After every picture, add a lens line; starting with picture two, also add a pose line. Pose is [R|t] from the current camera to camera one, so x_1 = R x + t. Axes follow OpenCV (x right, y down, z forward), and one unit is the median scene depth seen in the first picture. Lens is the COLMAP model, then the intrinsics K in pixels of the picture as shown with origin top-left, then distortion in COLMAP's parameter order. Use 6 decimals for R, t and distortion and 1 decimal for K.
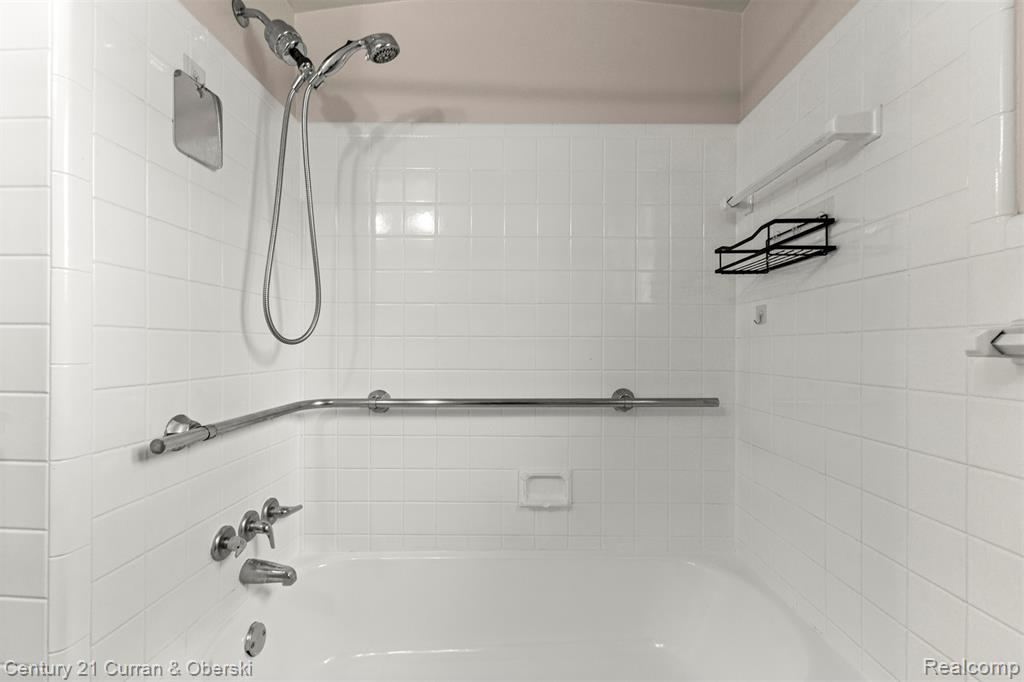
lens RADIAL K [[439.4, 0, 512.0], [0, 439.4, 341.0], [0, 0, 1]] dist [0.000640, -0.000054]
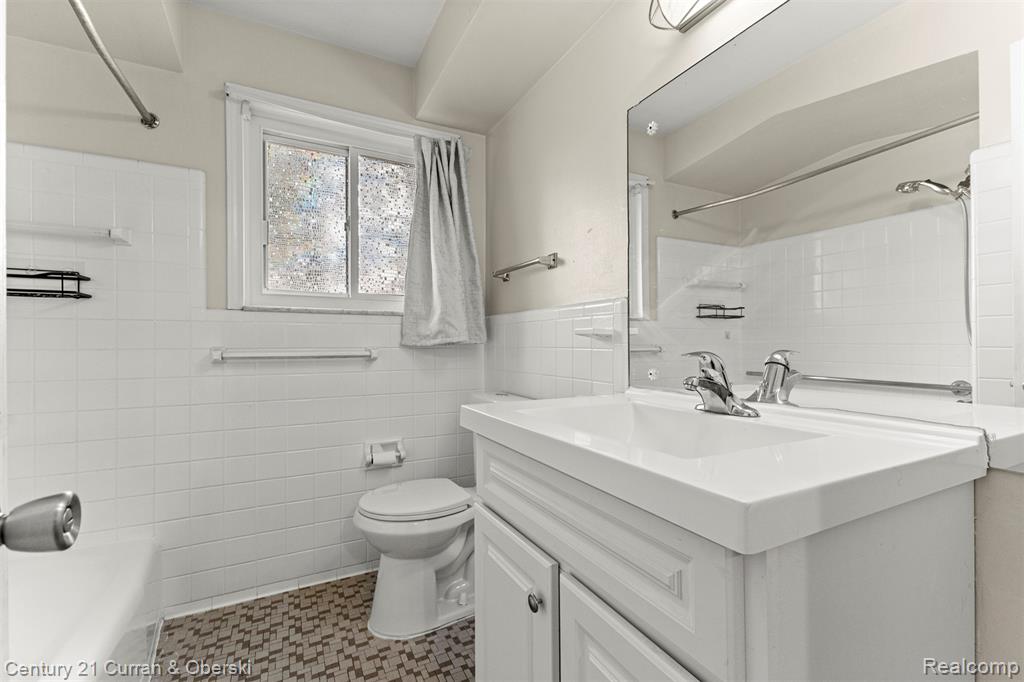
lens RADIAL K [[442.3, 0, 511.7], [0, 442.3, 335.7], [0, 0, 1]] dist [0.017406, -0.006289]
pose [[-0.478183, 0.007265, 0.878230, -0.991699], [-0.010535, 0.999846, -0.014007, -0.040904], [-0.878197, -0.015950, -0.478033, 0.287244]]
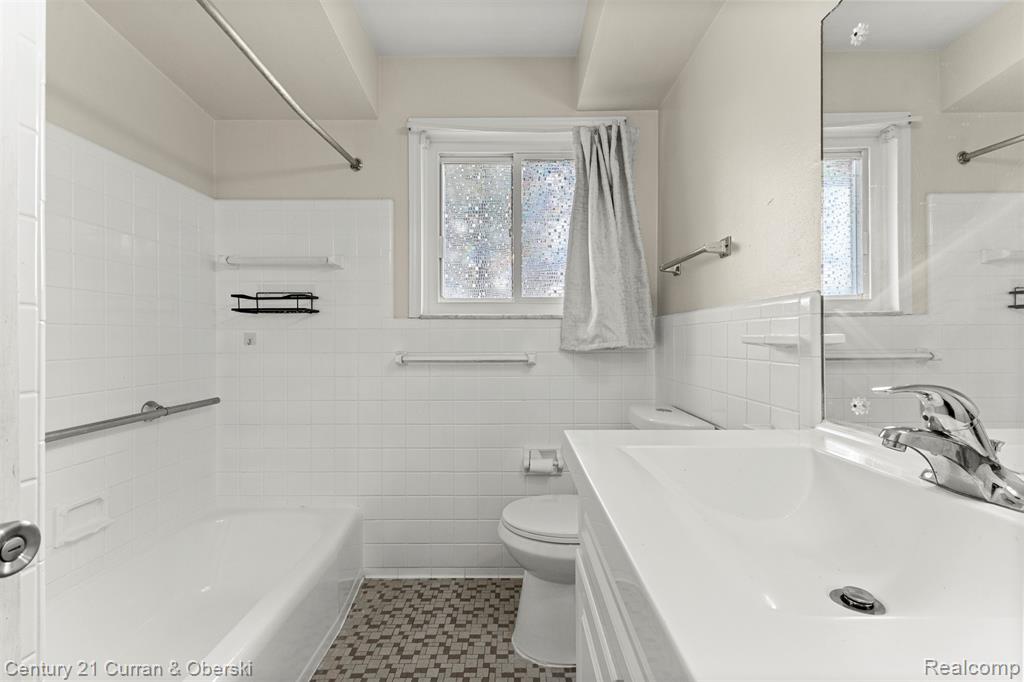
lens RADIAL K [[438.9, 0, 514.5], [0, 438.9, 334.1], [0, 0, 1]] dist [0.008082, -0.000212]
pose [[-0.016189, 0.002360, 0.999866, -0.921173], [-0.006839, 0.999974, -0.002471, -0.071840], [-0.999846, -0.006878, -0.016172, 0.072437]]
